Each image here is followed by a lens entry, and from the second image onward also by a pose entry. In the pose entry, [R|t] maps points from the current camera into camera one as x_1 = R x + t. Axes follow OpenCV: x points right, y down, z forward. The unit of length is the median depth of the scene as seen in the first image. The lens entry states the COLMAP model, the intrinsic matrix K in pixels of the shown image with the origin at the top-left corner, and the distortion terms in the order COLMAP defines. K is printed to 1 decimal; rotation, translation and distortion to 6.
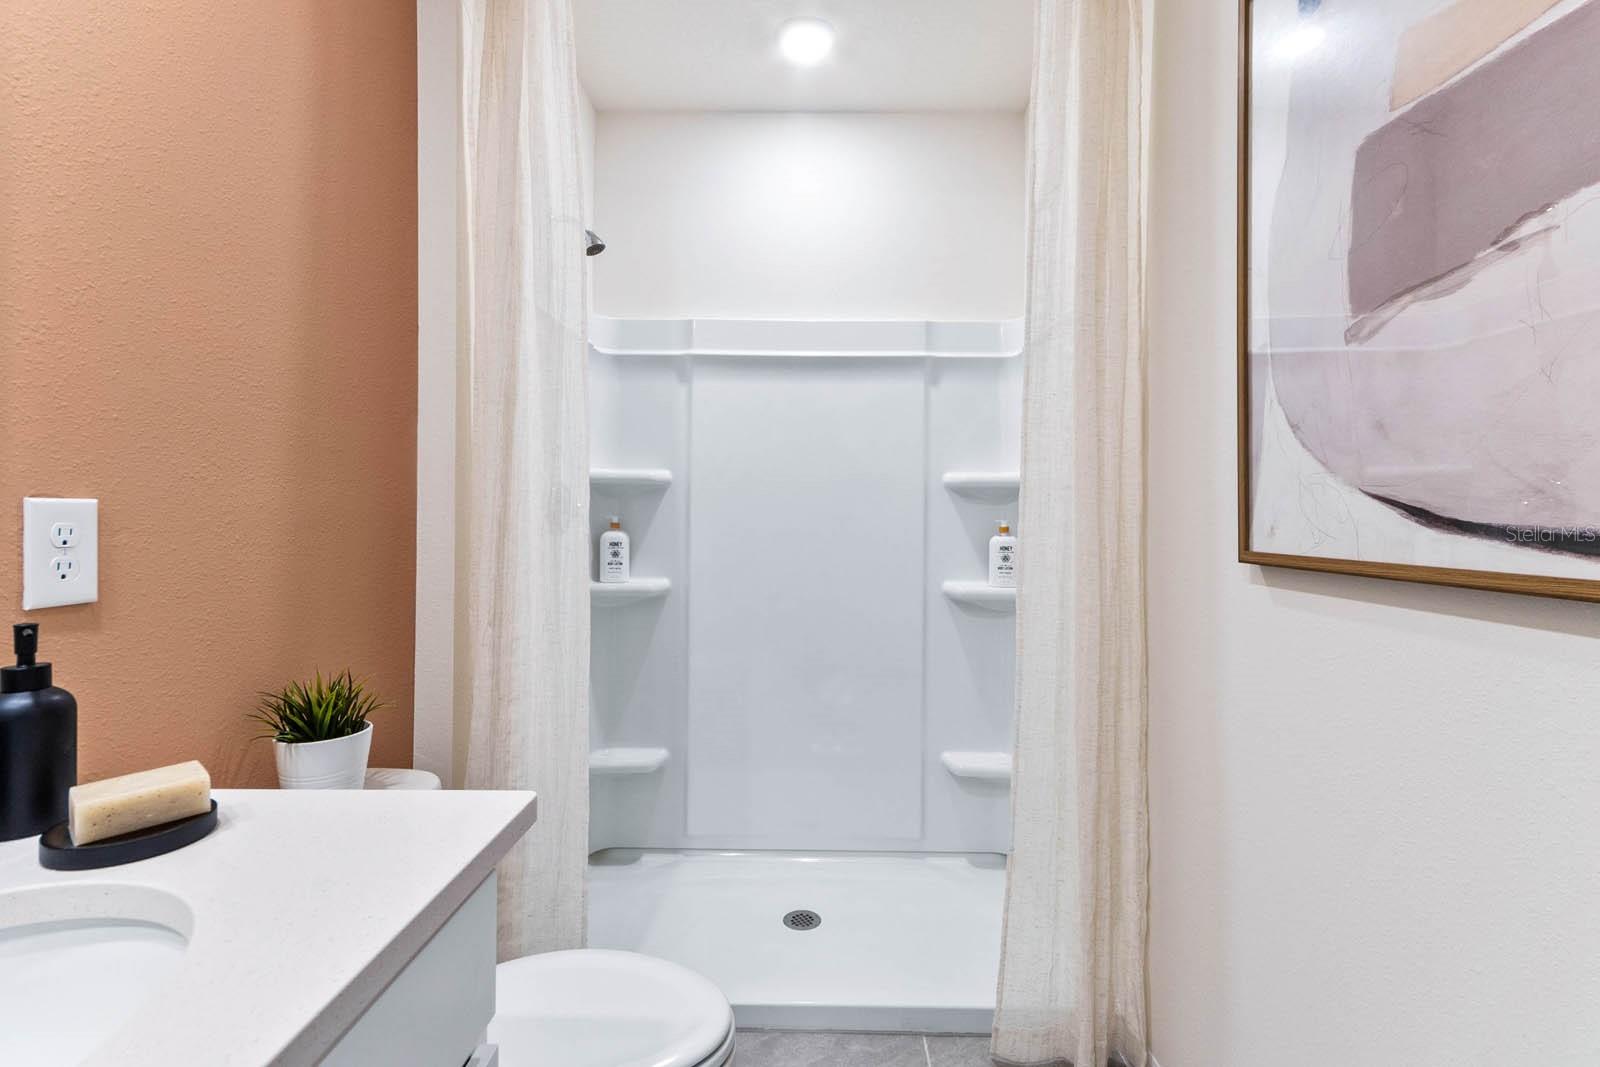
lens RADIAL K [[765.9, 0, 836.5], [0, 765.9, 523.7], [0, 0, 1]] dist [0.004803, 0.008612]
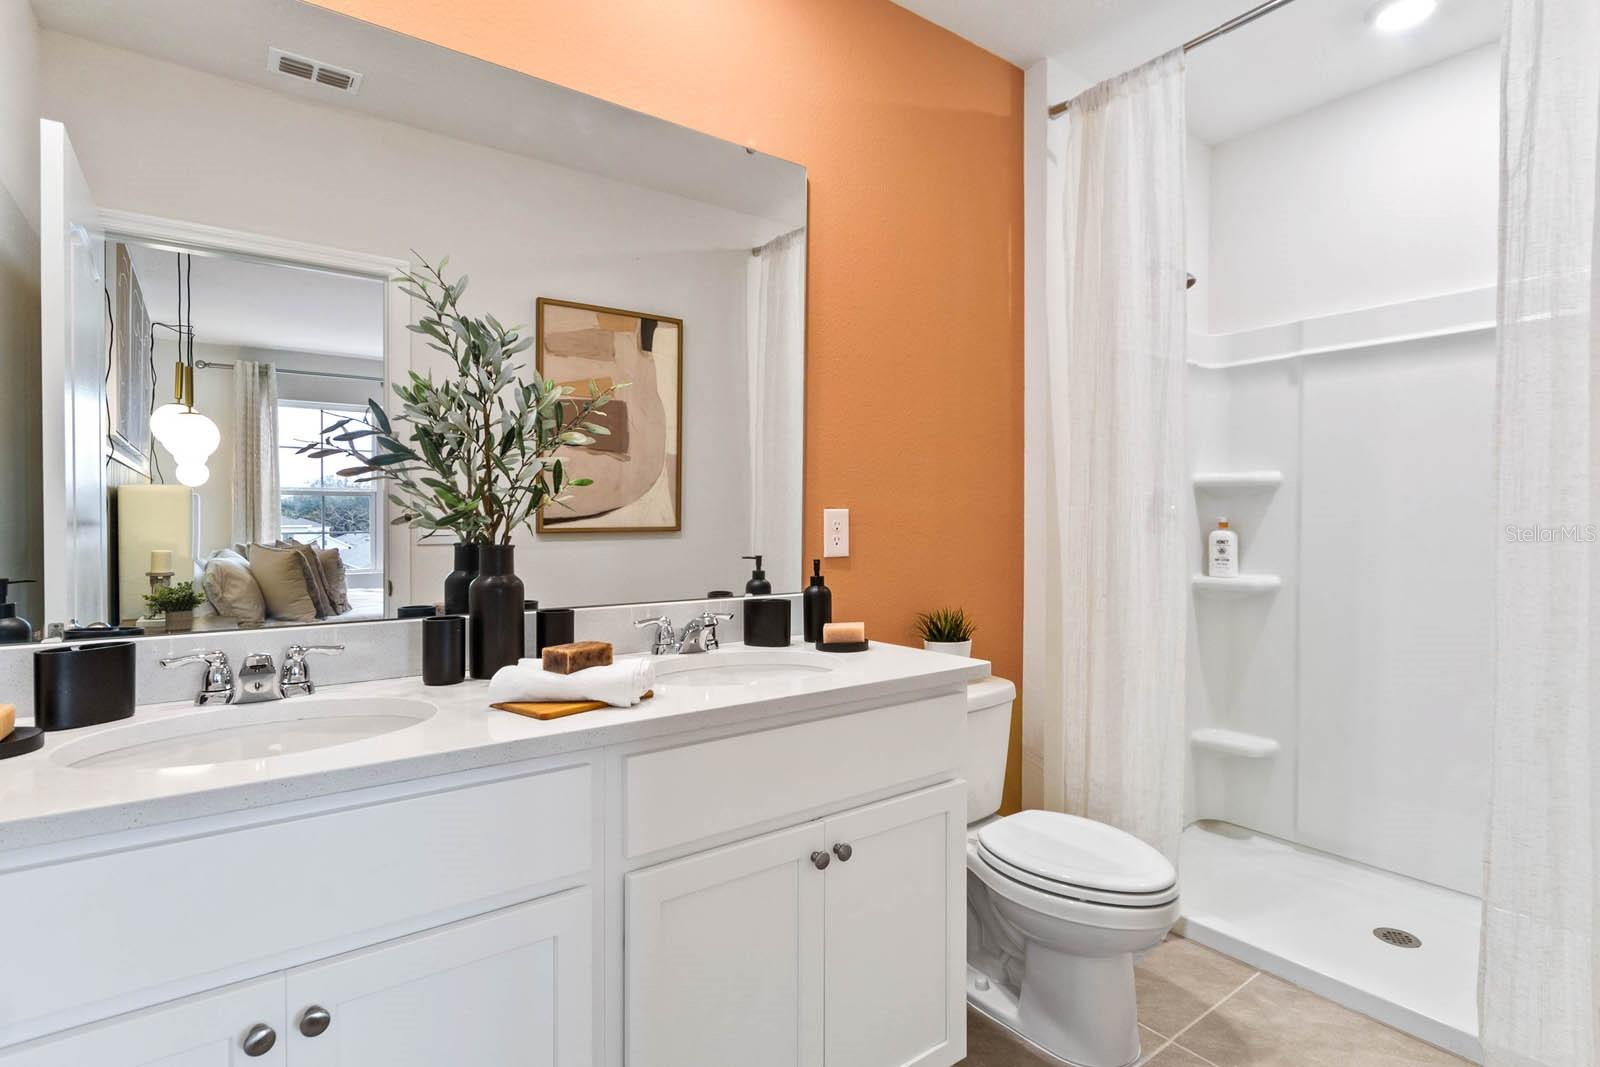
lens RADIAL K [[842.7, 0, 802.7], [0, 842.7, 536.3], [0, 0, 1]] dist [0.000422, 0.005427]
pose [[0.578138, -0.003980, -0.815929, 0.355342], [0.004517, 0.999988, -0.001677, 0.018199], [0.815926, -0.002716, 0.578149, -0.188302]]
